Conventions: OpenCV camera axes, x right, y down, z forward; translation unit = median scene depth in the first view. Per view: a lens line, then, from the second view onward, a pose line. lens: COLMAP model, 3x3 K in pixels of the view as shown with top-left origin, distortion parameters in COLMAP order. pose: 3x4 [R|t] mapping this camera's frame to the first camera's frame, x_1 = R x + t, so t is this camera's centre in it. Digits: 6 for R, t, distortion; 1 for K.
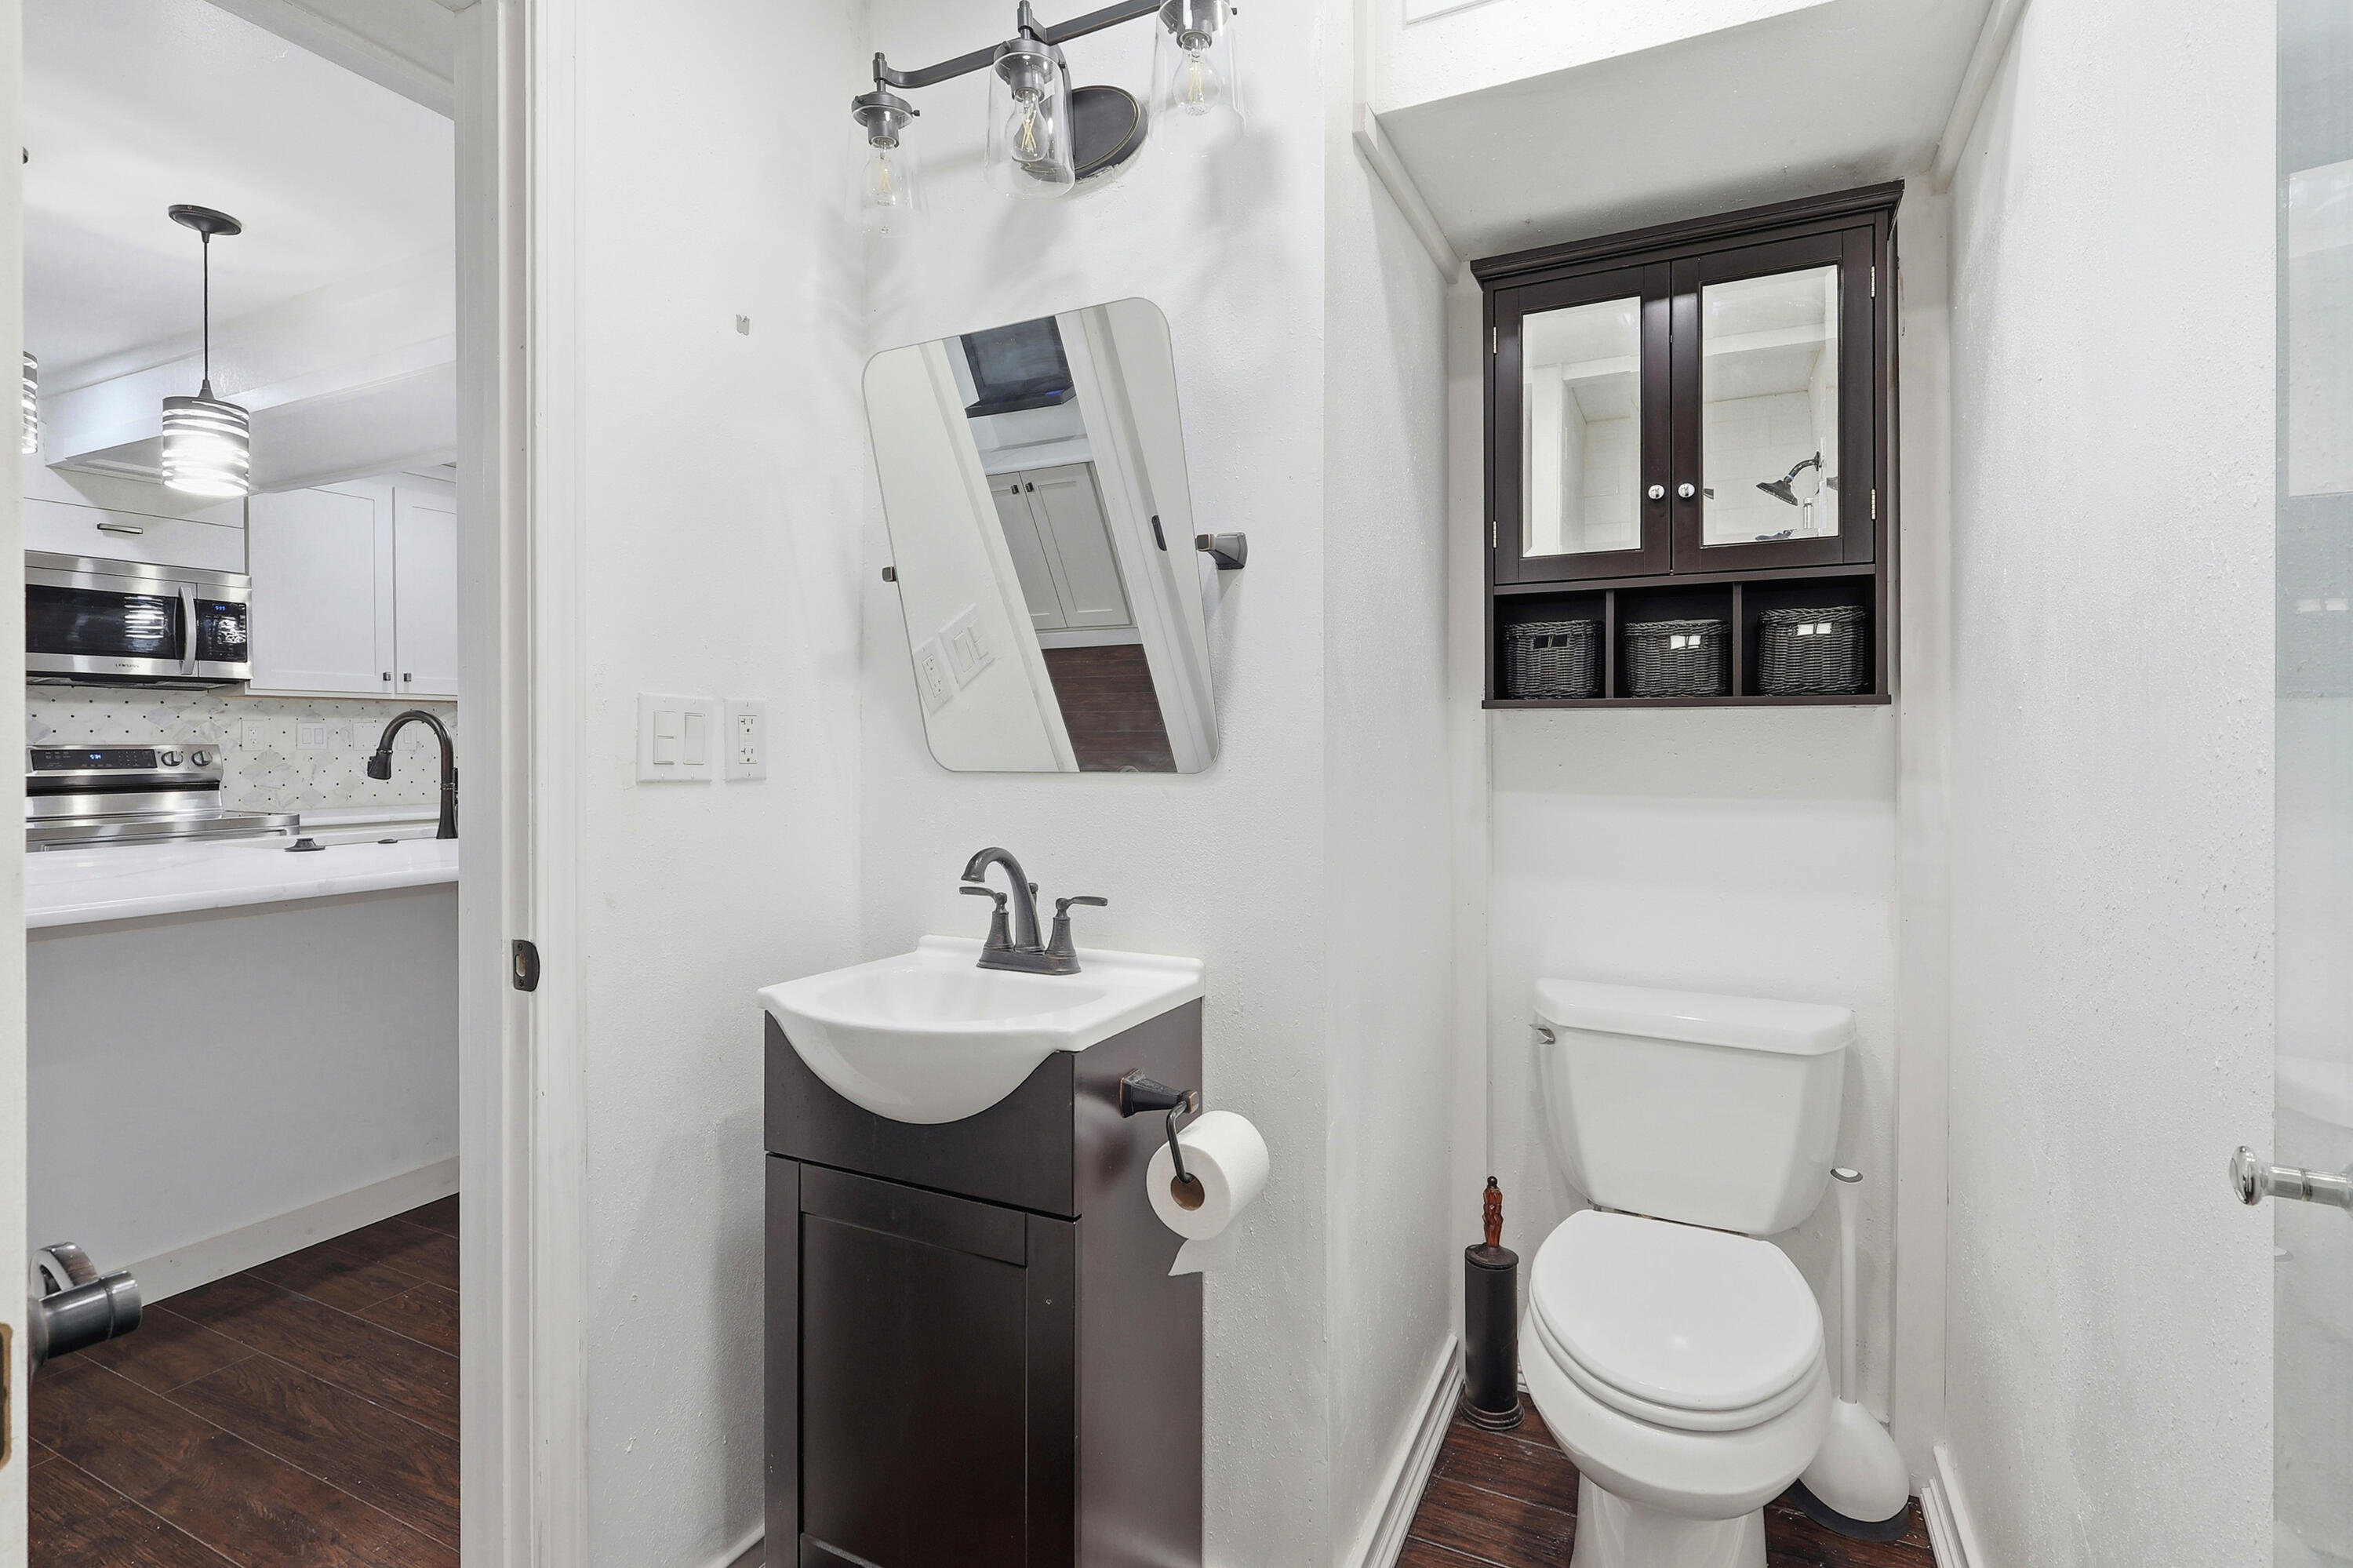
lens RADIAL K [[1133.8, 0, 1176.2], [0, 1133.8, 745.0], [0, 0, 1]] dist [-0.001306, 0.000080]
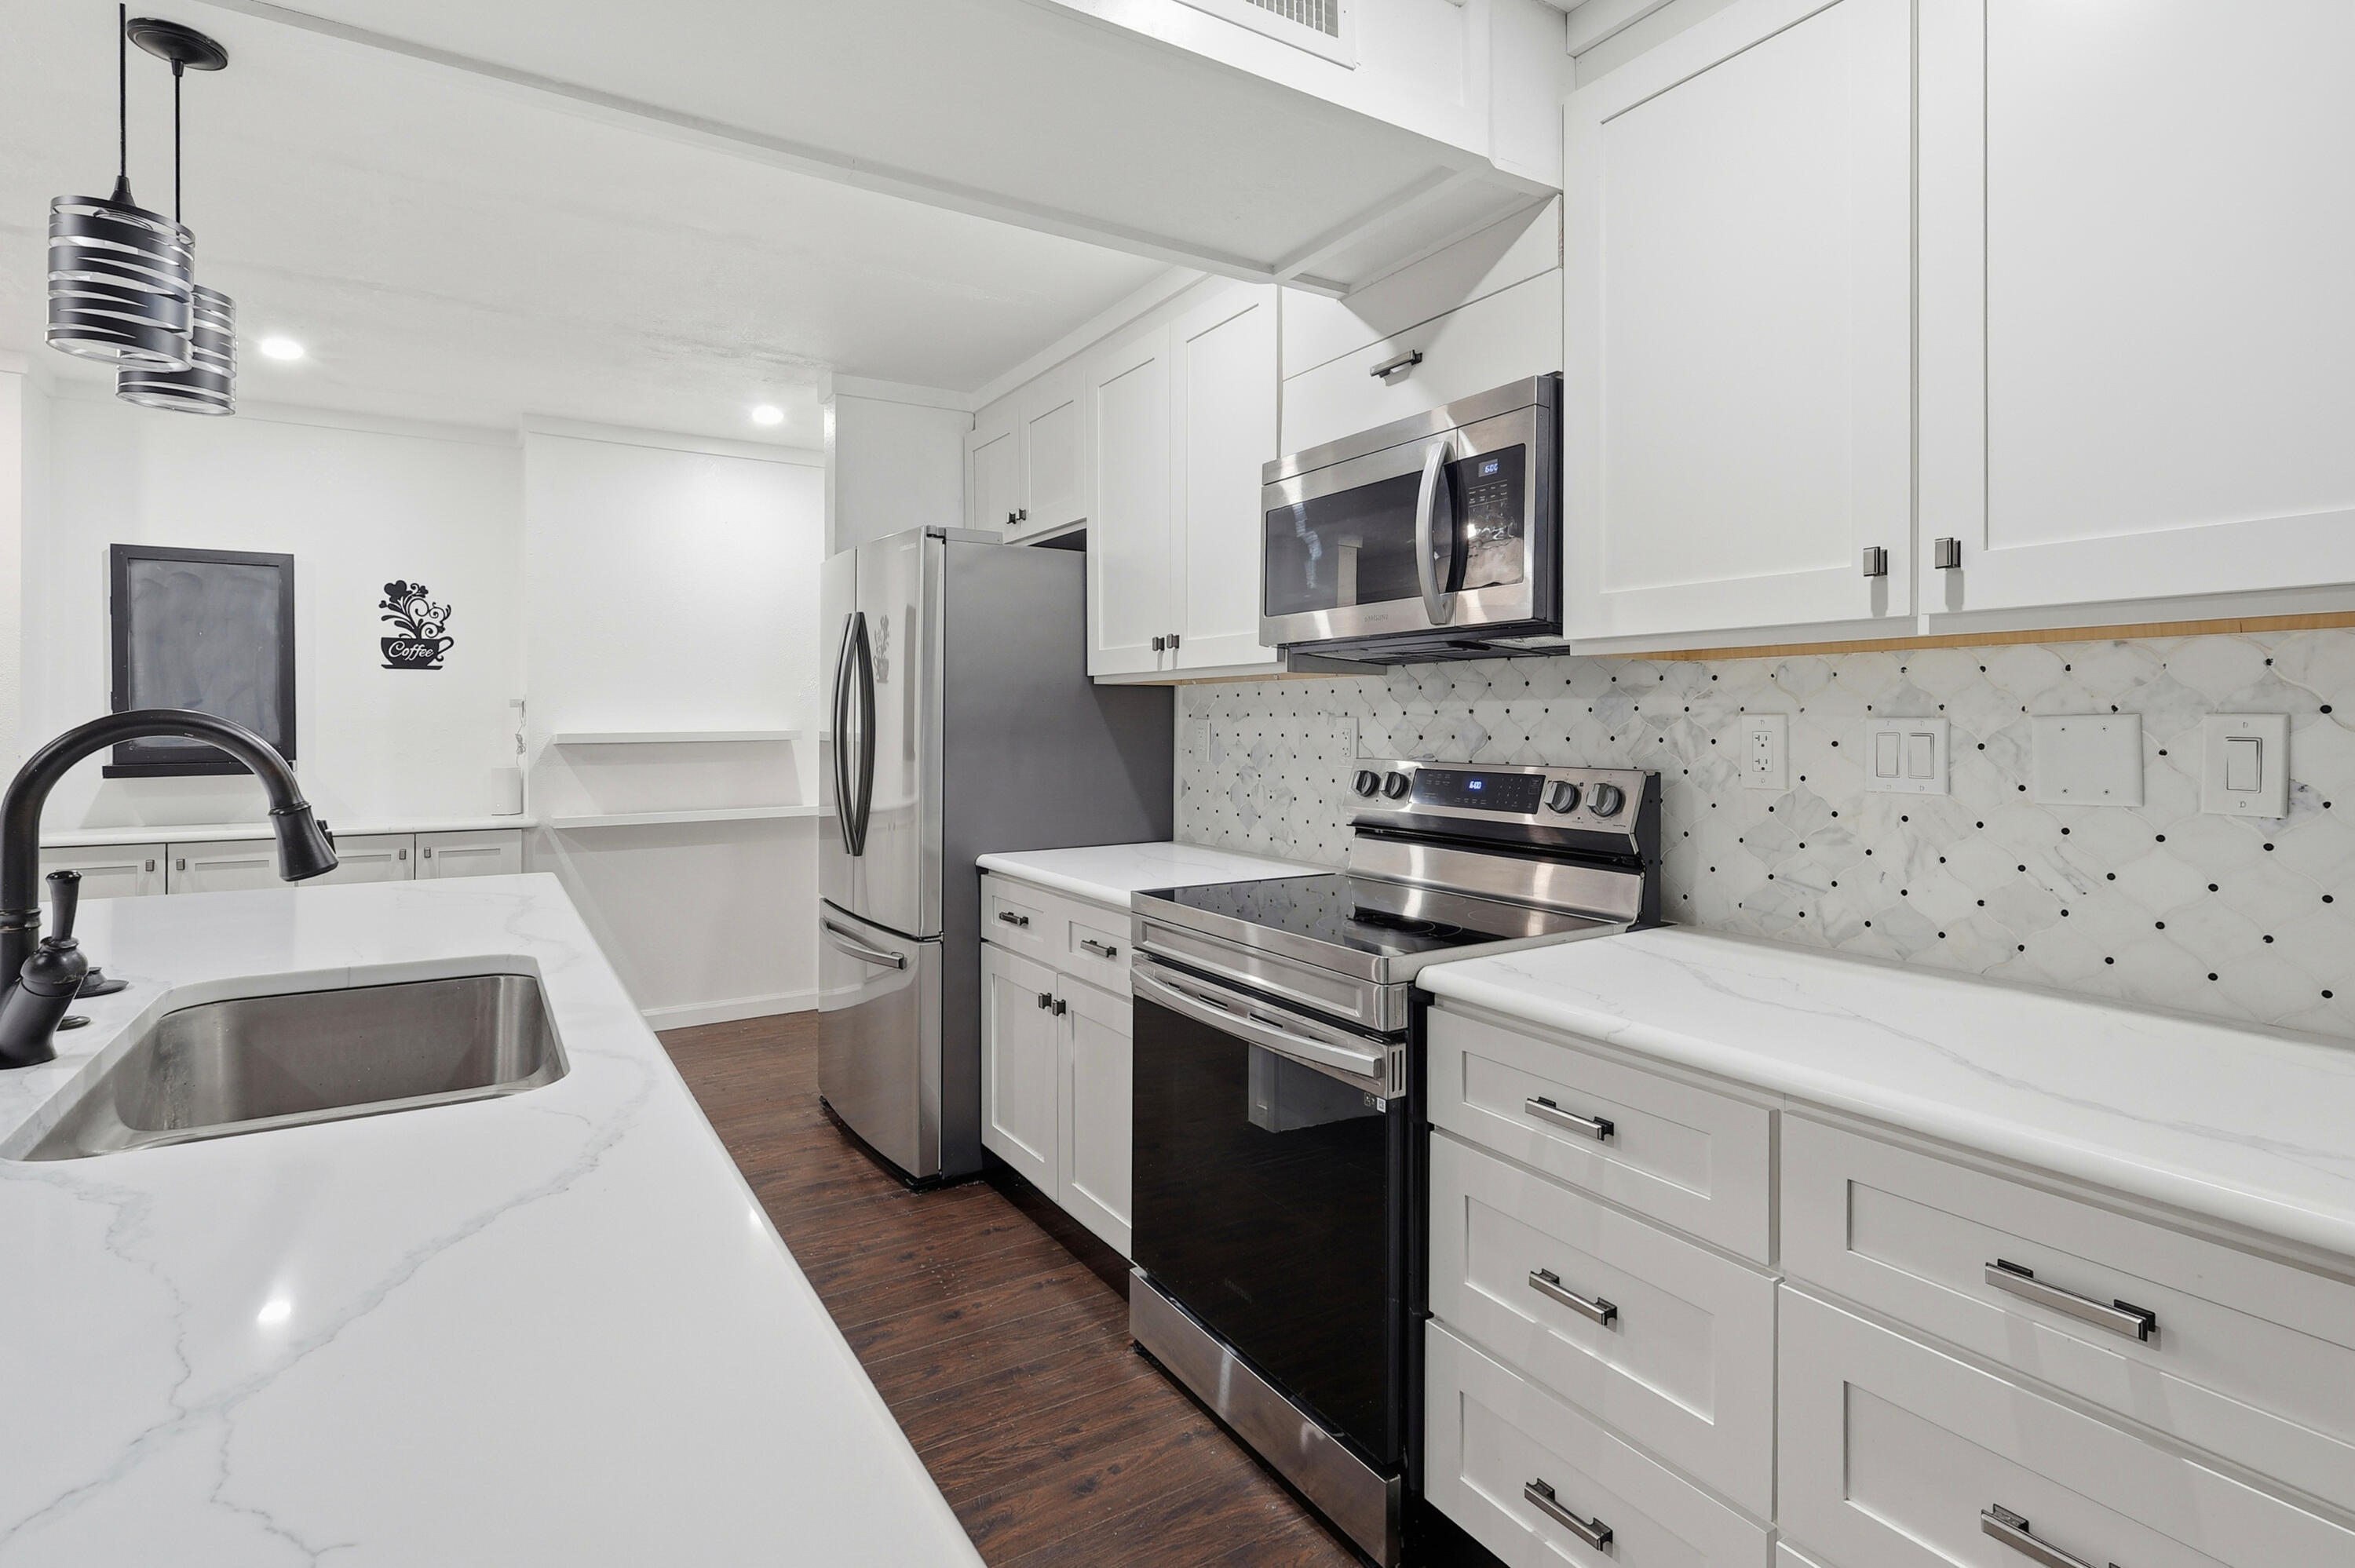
lens RADIAL K [[1150.3, 0, 1181.1], [0, 1150.3, 718.9], [0, 0, 1]] dist [0.000198, 0.001344]
pose [[-0.516598, 0.001093, -0.856228, -0.385045], [-0.003778, 0.999987, 0.003555, -0.022199], [0.856220, 0.005071, -0.516587, 1.123556]]
